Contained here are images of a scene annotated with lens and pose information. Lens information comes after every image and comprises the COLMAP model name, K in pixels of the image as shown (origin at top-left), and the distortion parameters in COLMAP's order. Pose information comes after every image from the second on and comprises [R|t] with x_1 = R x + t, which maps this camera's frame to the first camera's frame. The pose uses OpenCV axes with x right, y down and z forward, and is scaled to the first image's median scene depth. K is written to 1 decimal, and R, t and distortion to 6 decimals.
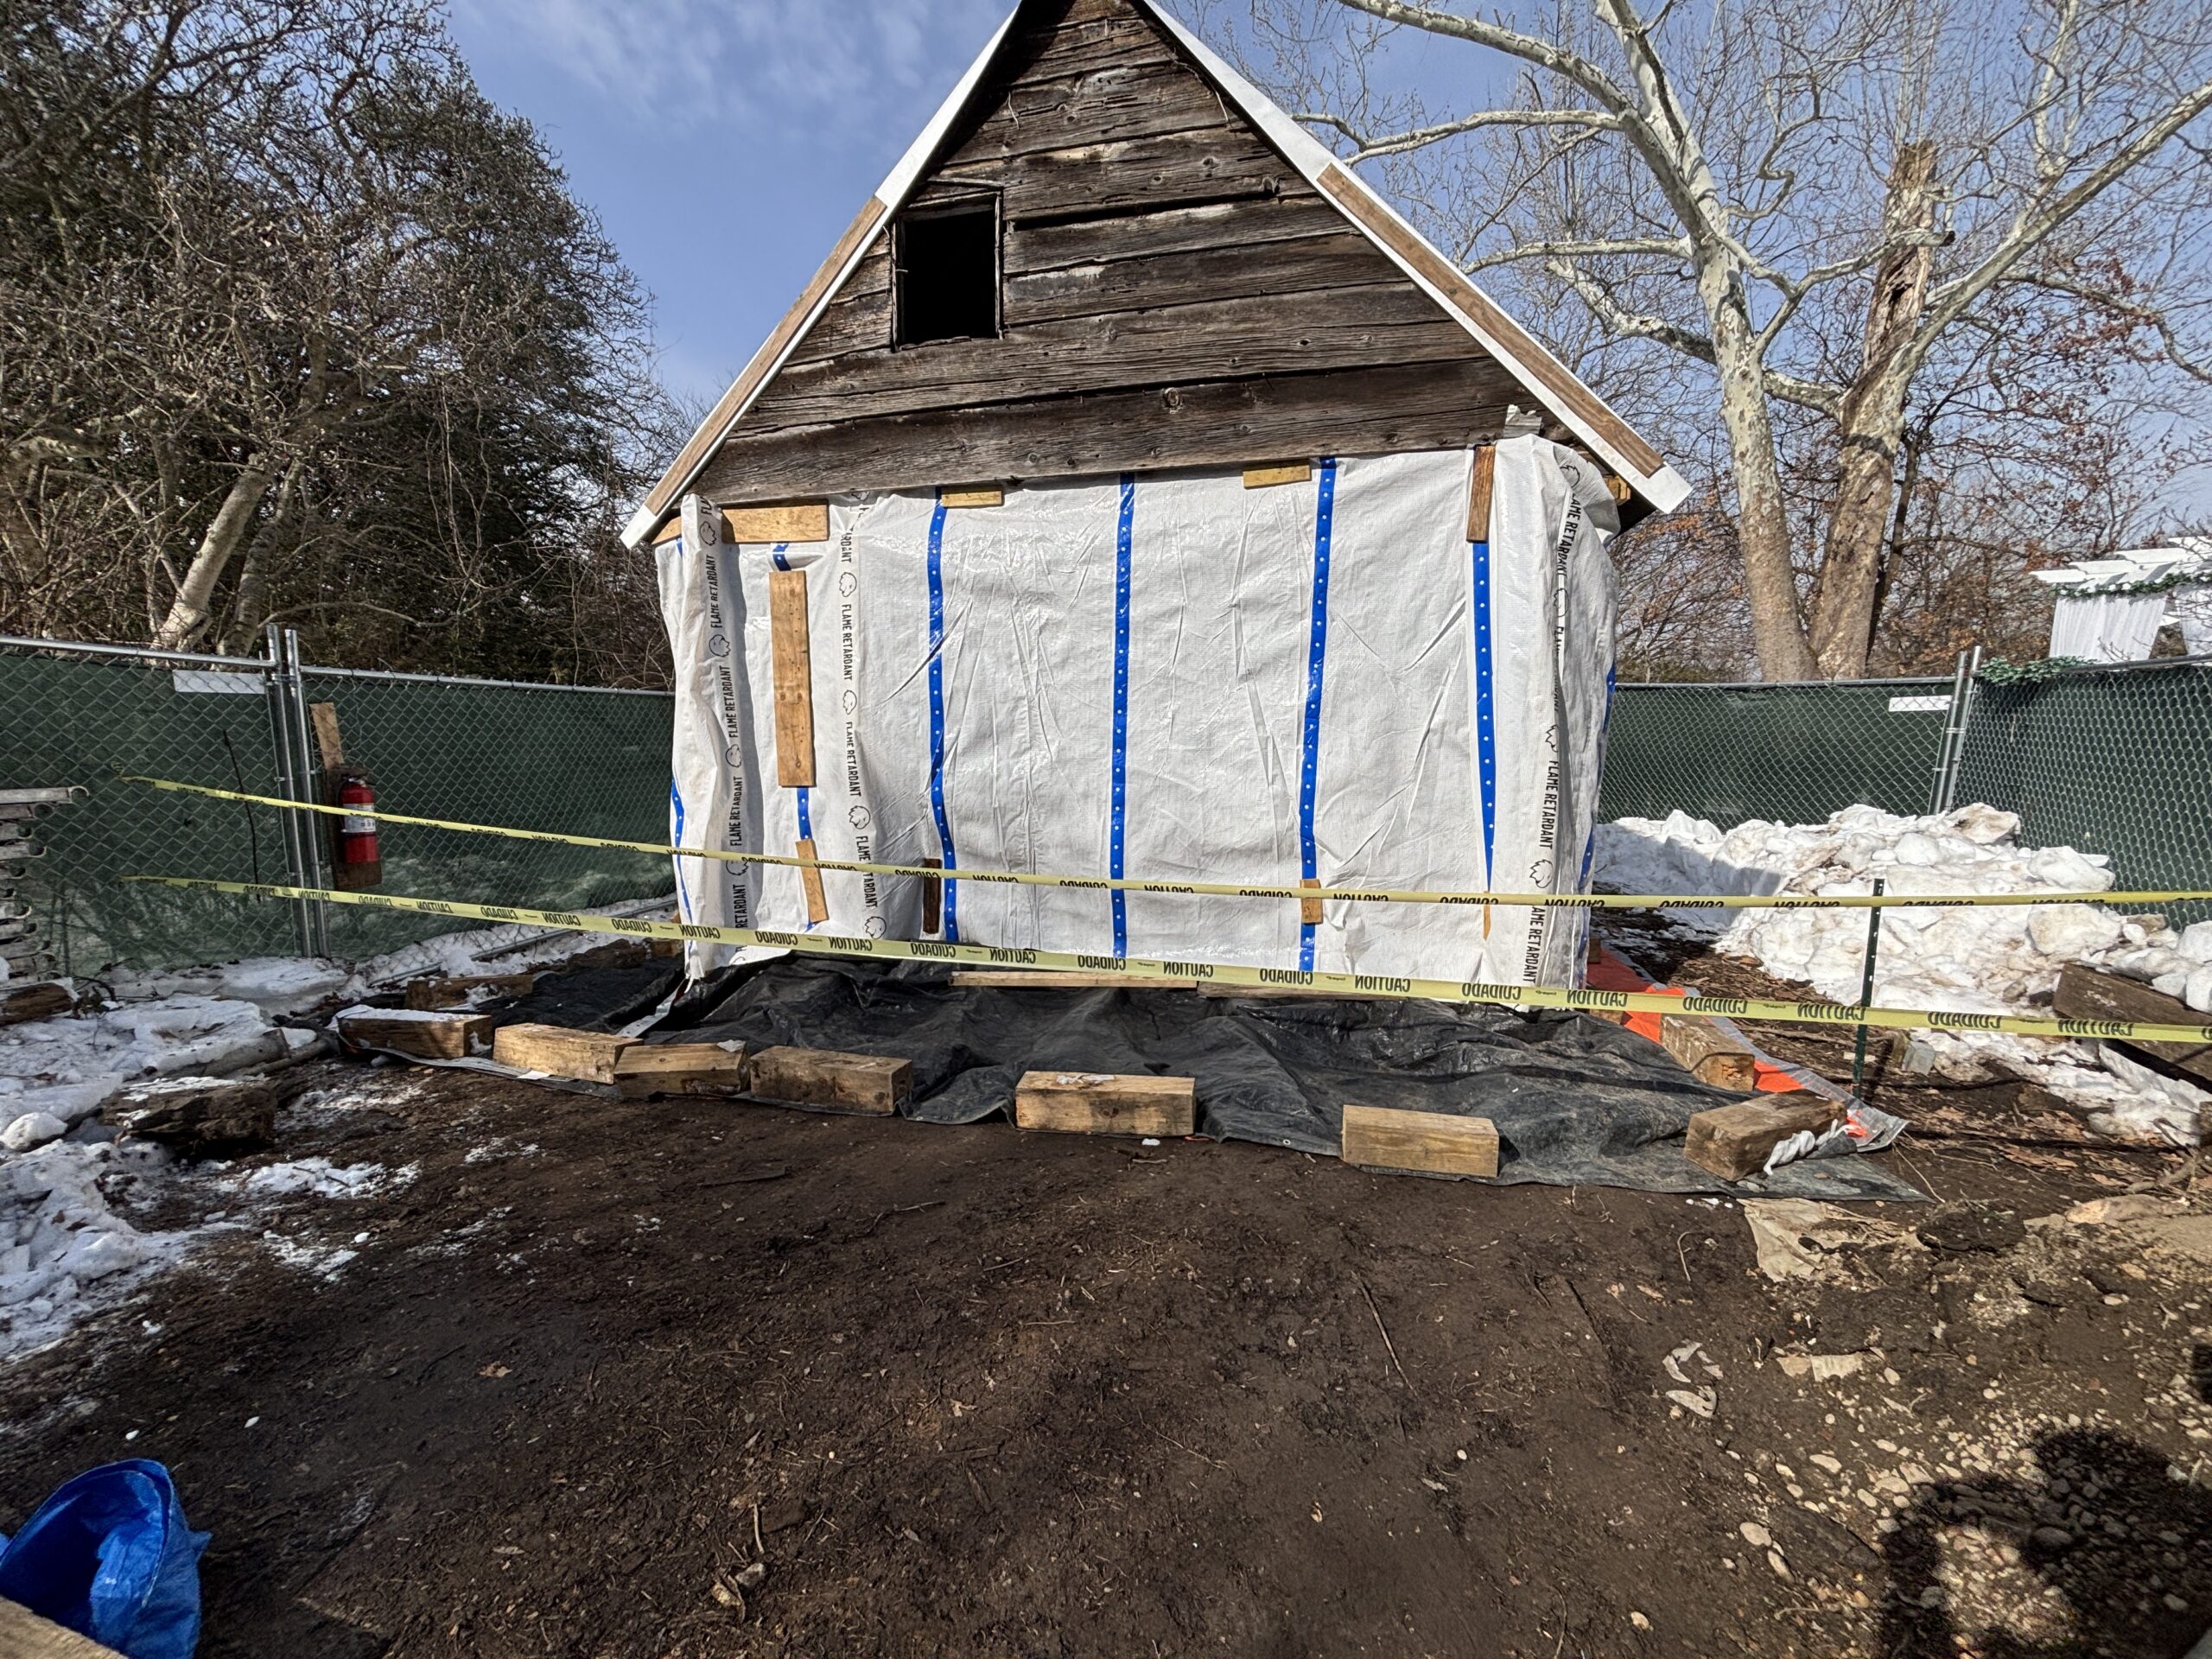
lens RADIAL K [[916.7, 0, 1102.1], [0, 916.7, 832.4], [0, 0, 1]] dist [-0.000589, -0.000043]
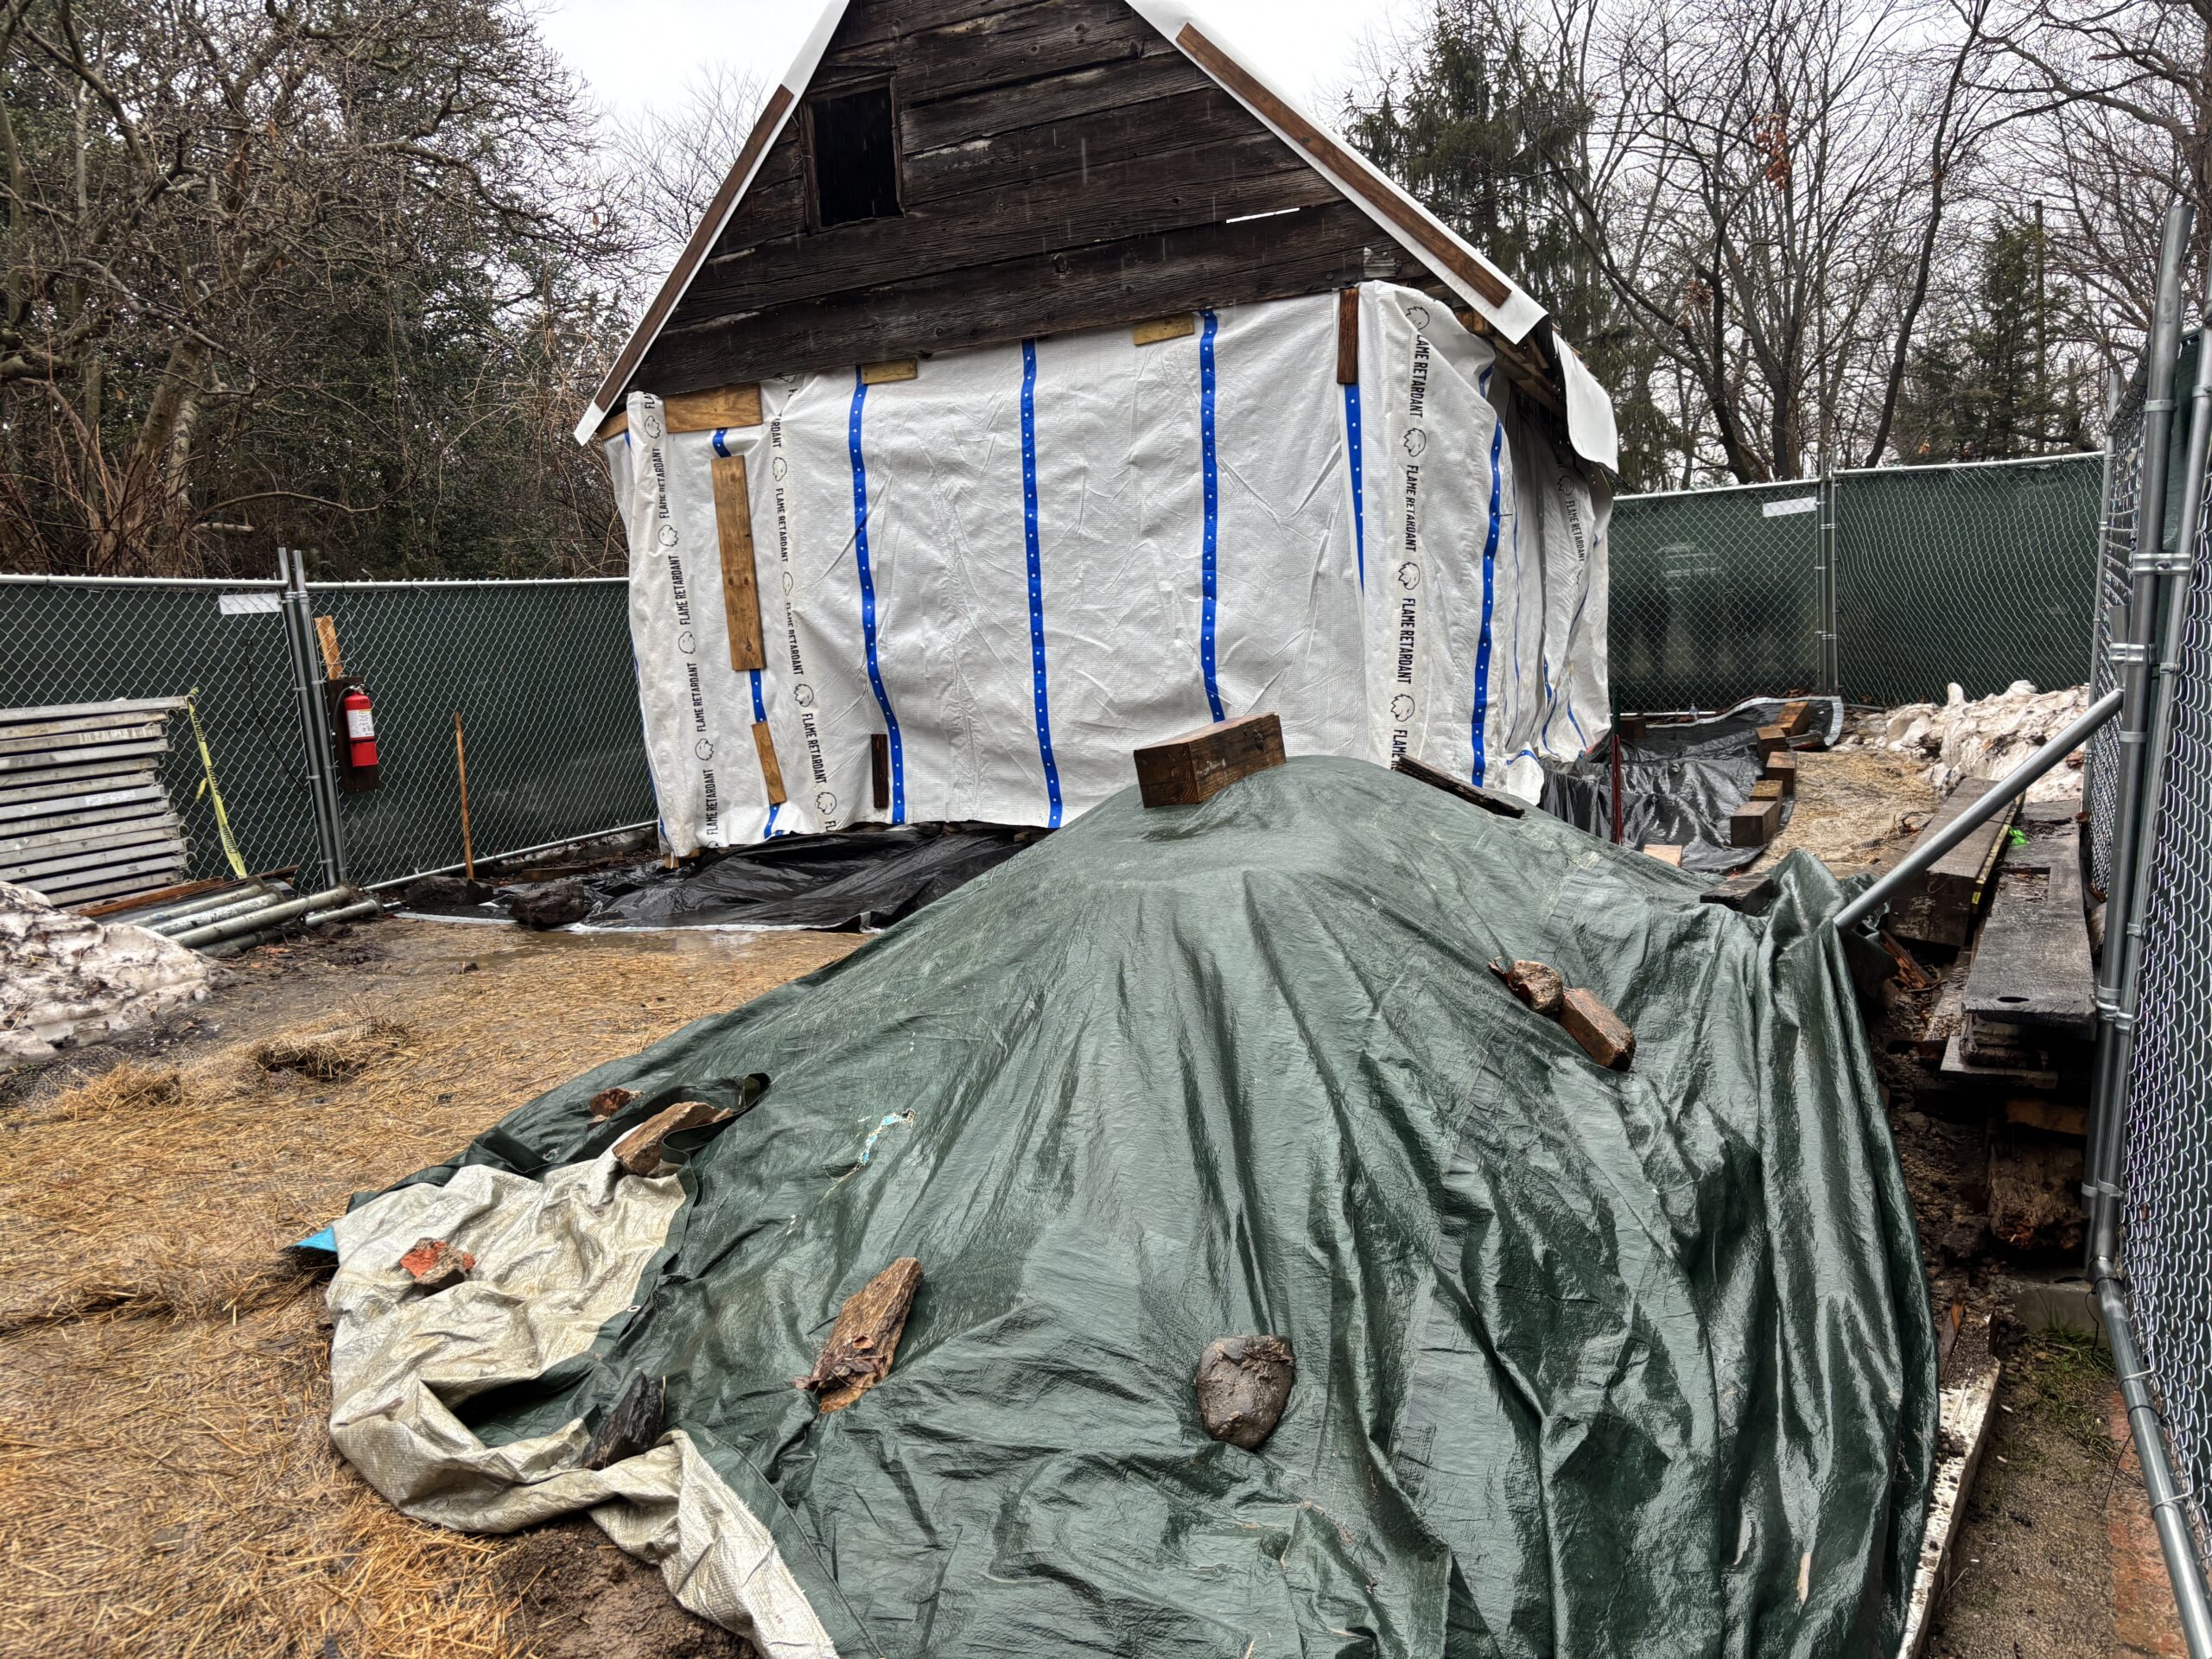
lens RADIAL K [[1669.0, 0, 1106.2], [0, 1669.0, 835.0], [0, 0, 1]] dist [0.003561, 0.006834]
pose [[0.978591, -0.037131, -0.202435, 0.464381], [0.045317, 0.998326, 0.035949, 0.092619], [0.200761, -0.044353, 0.978636, -0.807761]]
